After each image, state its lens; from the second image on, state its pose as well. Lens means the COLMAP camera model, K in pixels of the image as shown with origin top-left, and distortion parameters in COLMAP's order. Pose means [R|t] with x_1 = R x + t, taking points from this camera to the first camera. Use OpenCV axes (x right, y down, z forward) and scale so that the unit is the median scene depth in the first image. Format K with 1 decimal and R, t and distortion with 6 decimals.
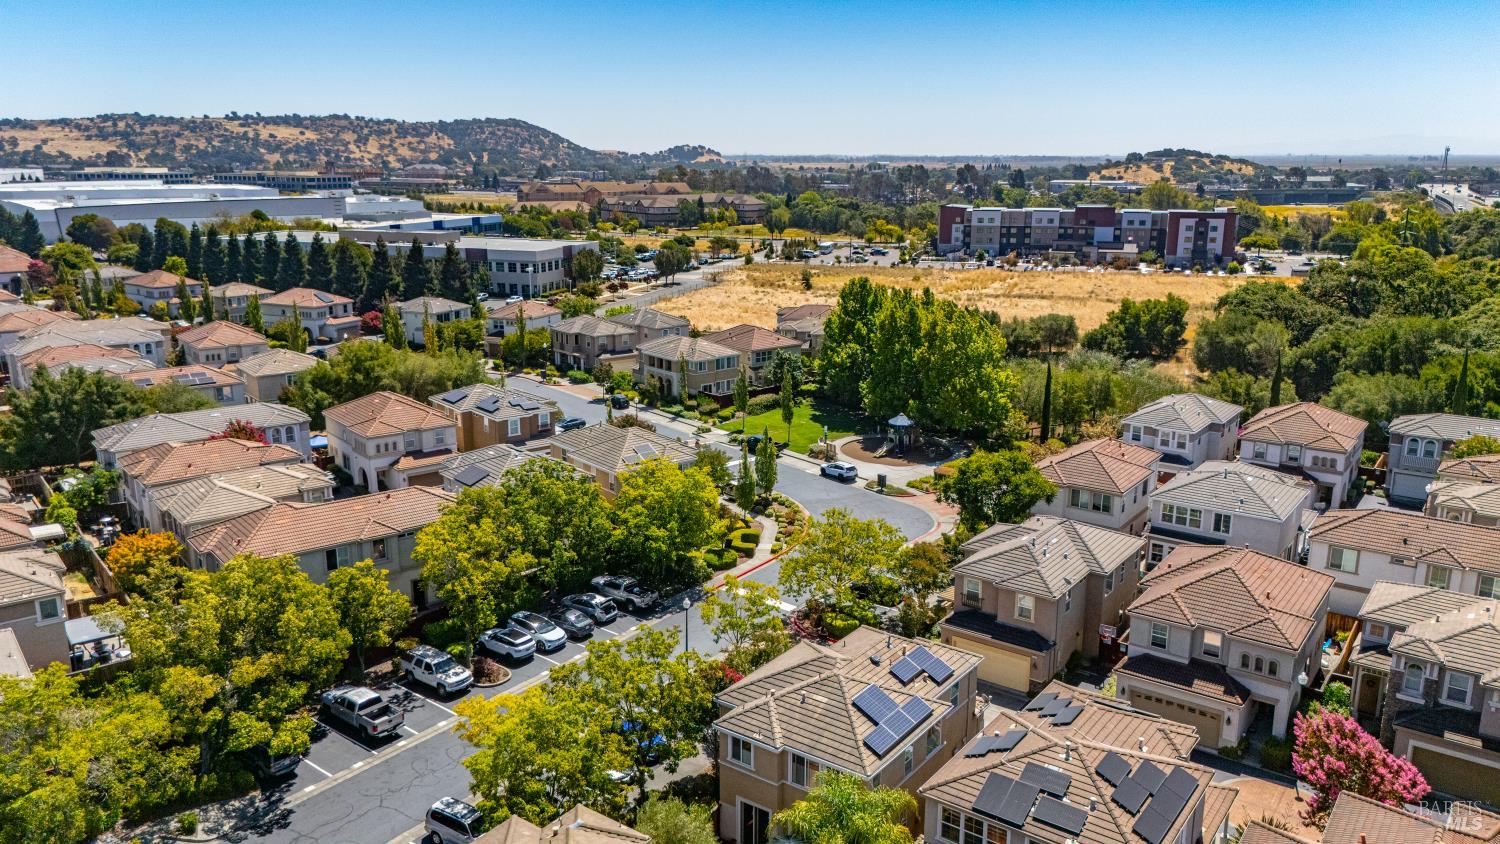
lens RADIAL K [[1114.6, 0, 750.0], [0, 1114.6, 422.0], [0, 0, 1]] dist [0.098061, -0.120079]
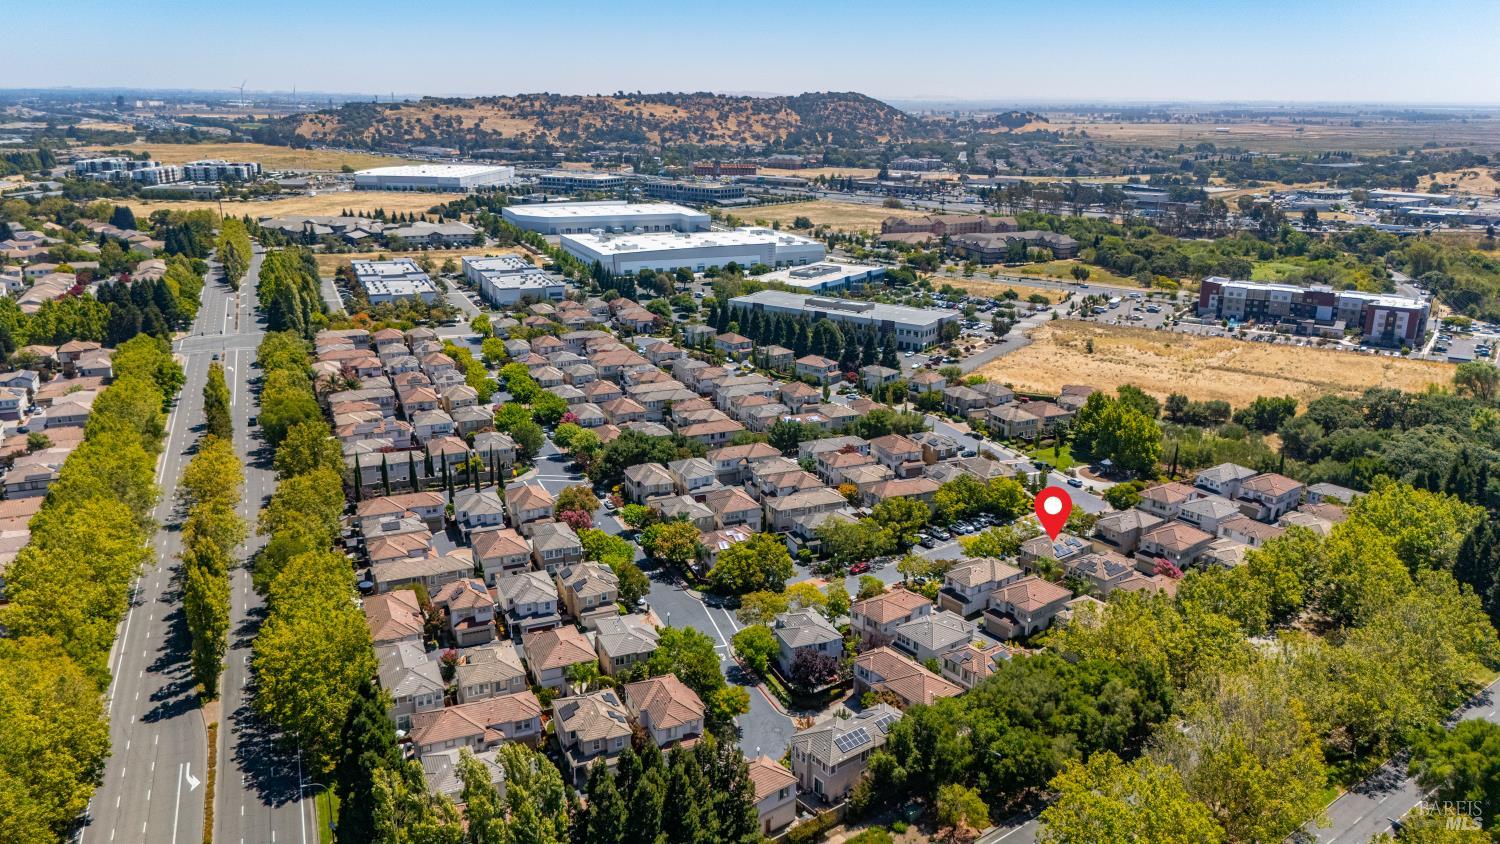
lens RADIAL K [[1114.6, 0, 750.0], [0, 1114.6, 422.0], [0, 0, 1]] dist [0.098061, -0.120079]
pose [[0.962141, 0.083897, -0.259316, 0.010525], [-0.071341, 0.995795, 0.057476, -0.084389], [0.263048, -0.036800, 0.964081, -0.740006]]
